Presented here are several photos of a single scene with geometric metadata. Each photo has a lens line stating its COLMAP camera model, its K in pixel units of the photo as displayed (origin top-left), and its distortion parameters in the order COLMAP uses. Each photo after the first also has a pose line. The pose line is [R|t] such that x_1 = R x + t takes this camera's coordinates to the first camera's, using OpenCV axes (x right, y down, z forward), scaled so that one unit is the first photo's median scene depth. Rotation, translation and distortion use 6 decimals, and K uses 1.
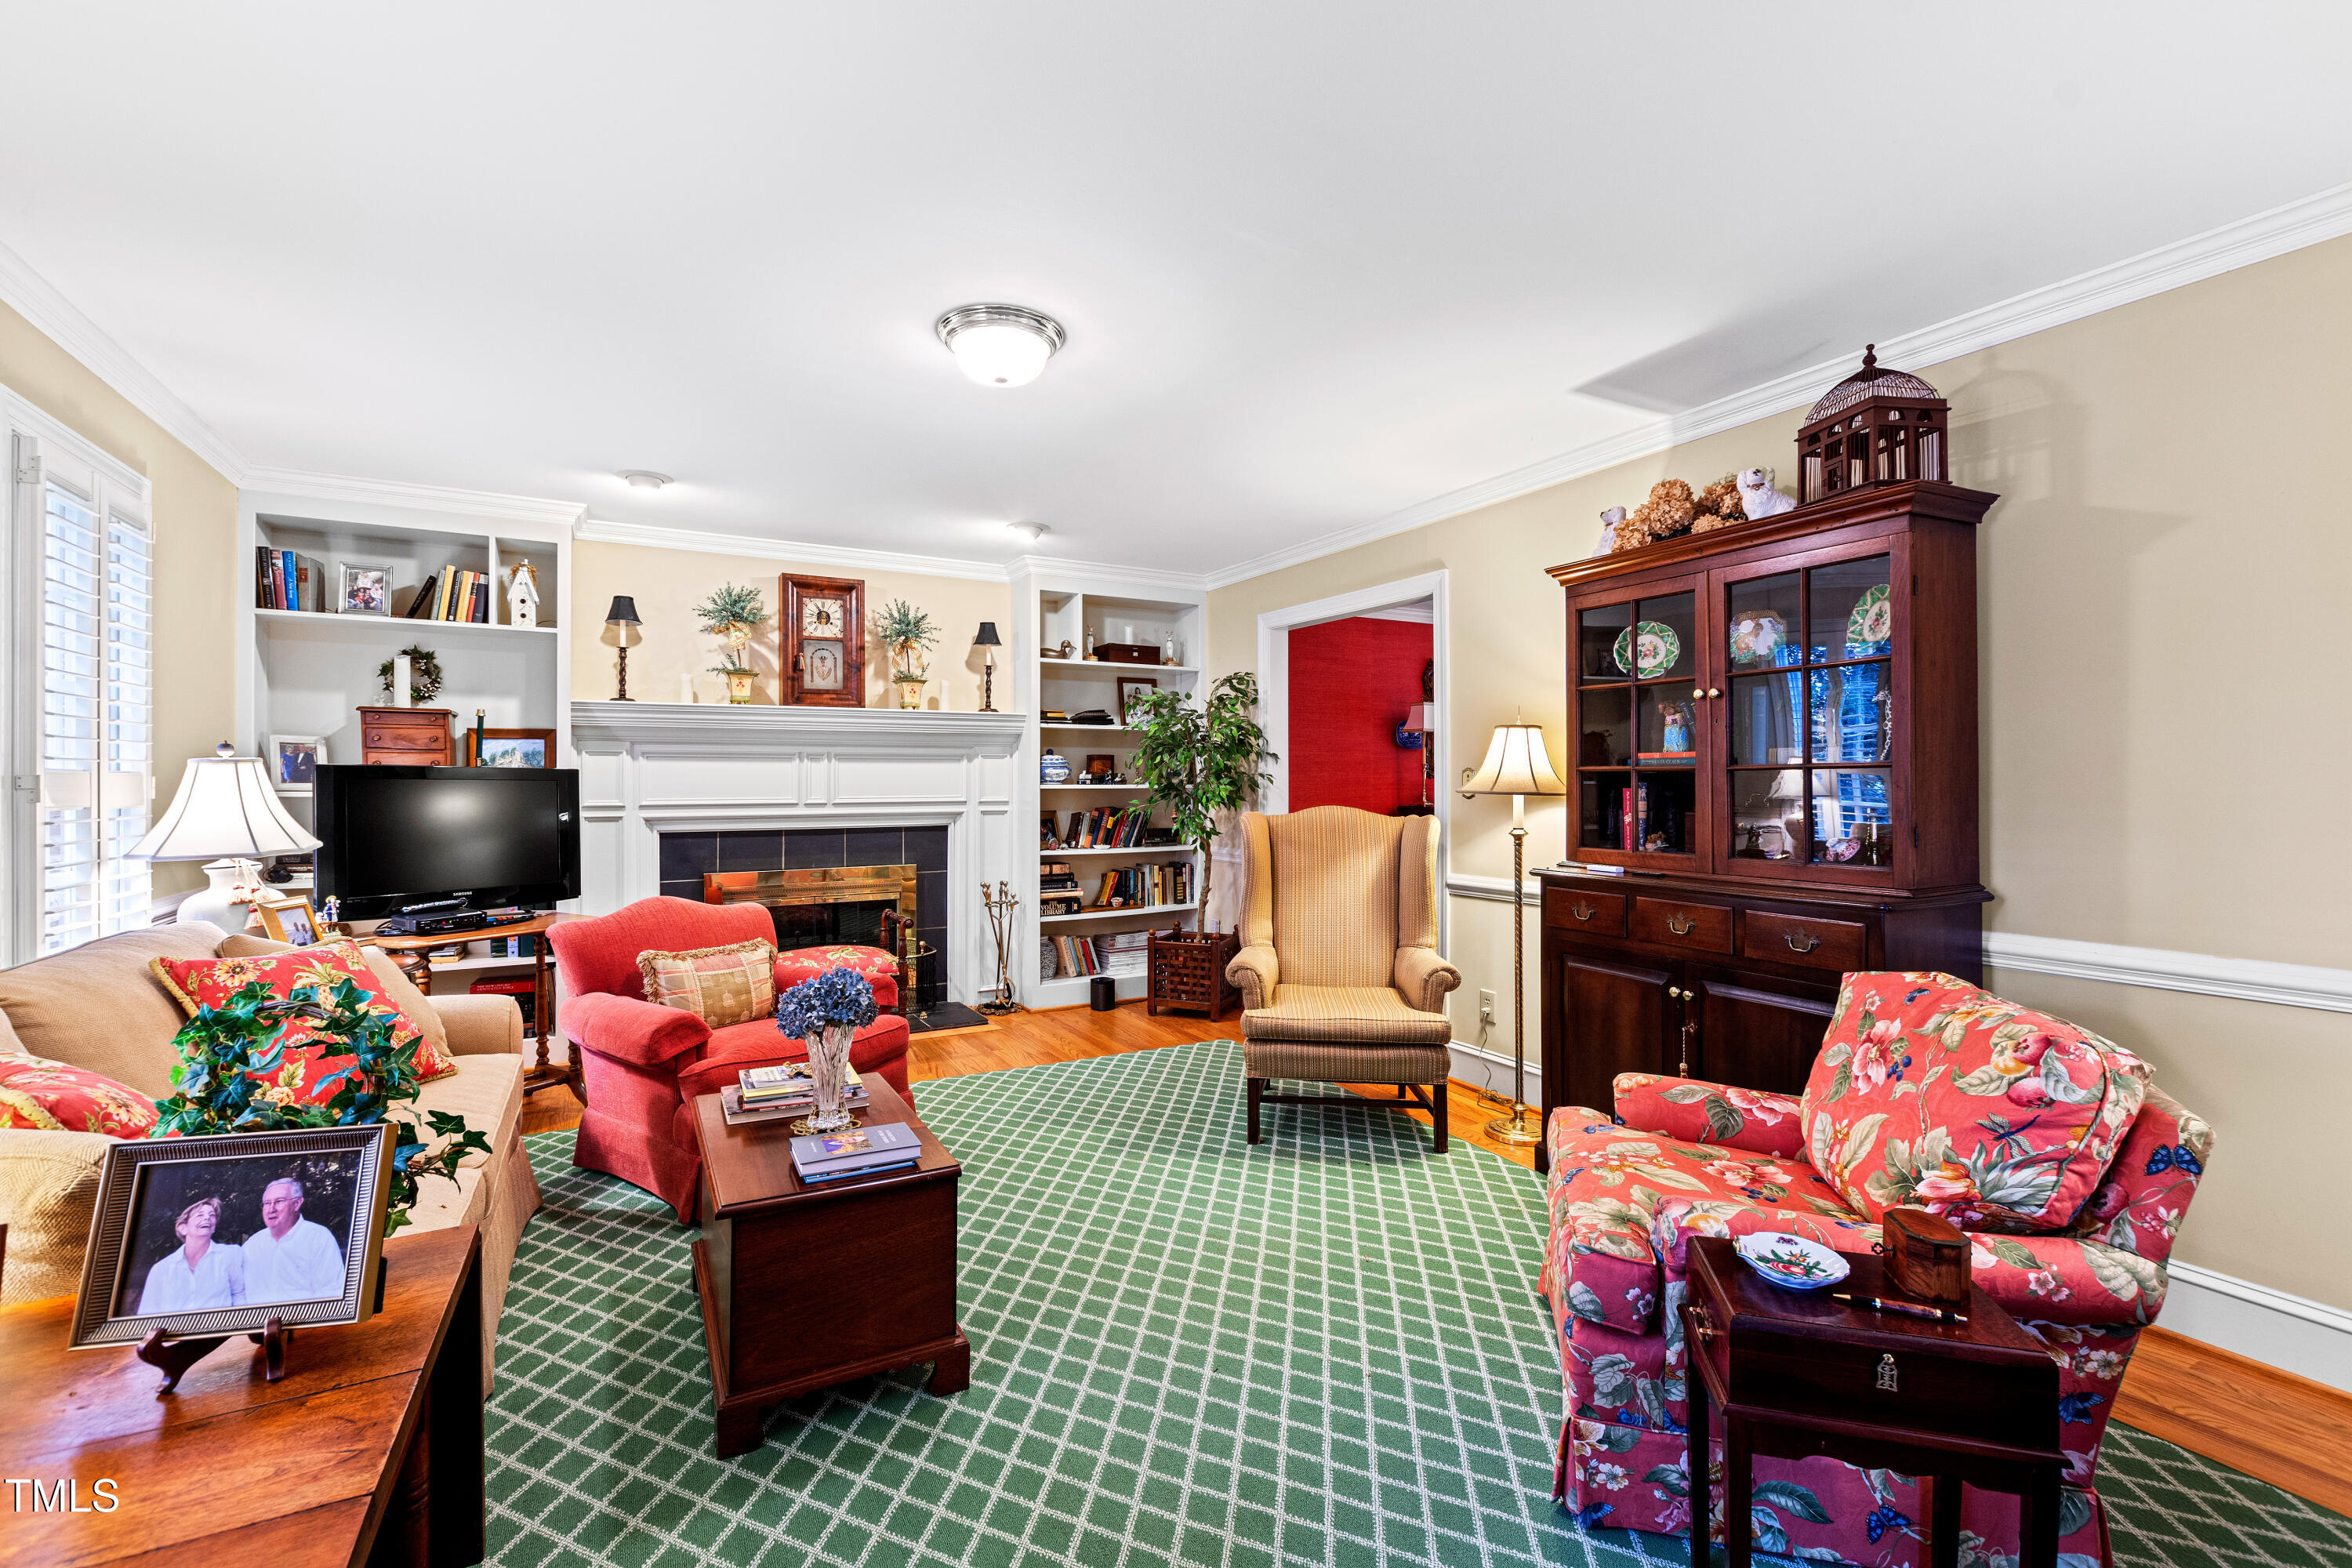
lens RADIAL K [[1001.2, 0, 1153.5], [0, 1001.2, 780.3], [0, 0, 1]] dist [-0.031237, 0.000277]
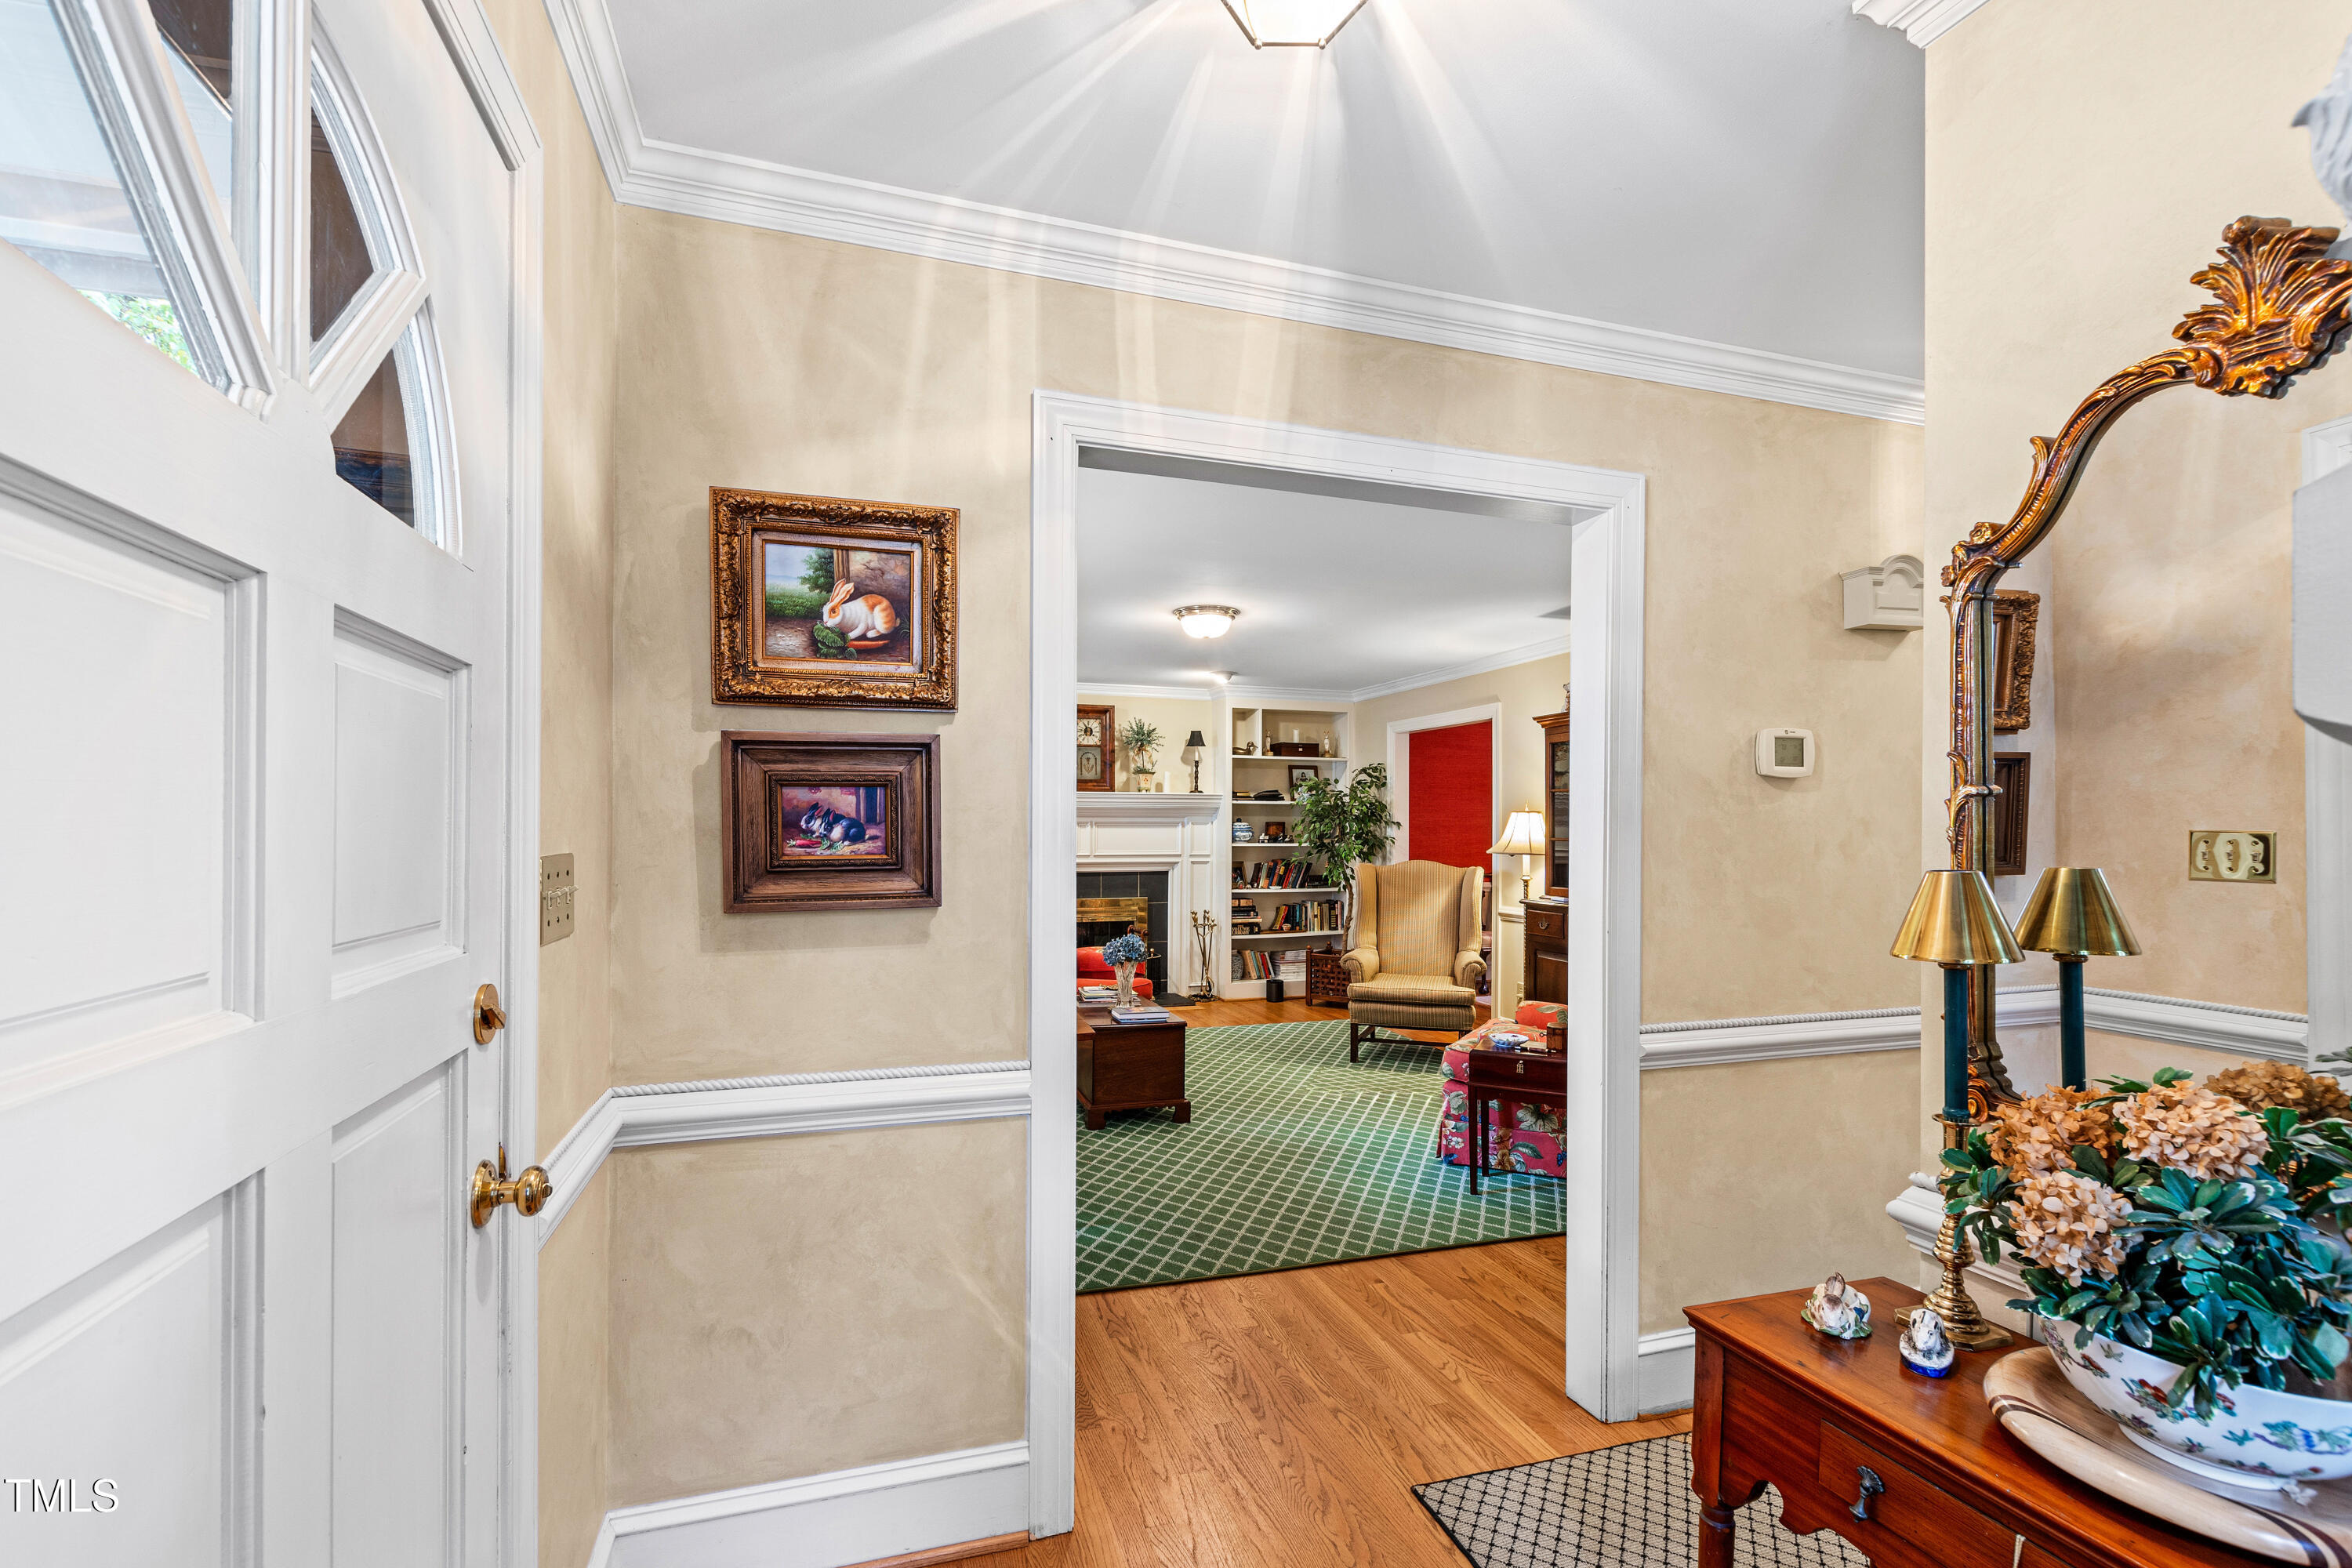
lens RADIAL K [[1041.2, 0, 1181.9], [0, 1041.2, 828.7], [0, 0, 1]] dist [-0.000175, 0.000062]
pose [[0.985421, 0.004405, -0.170079, 0.069858], [-0.004514, 0.999990, -0.000254, -0.015736], [0.170076, 0.001018, 0.985430, -0.482858]]
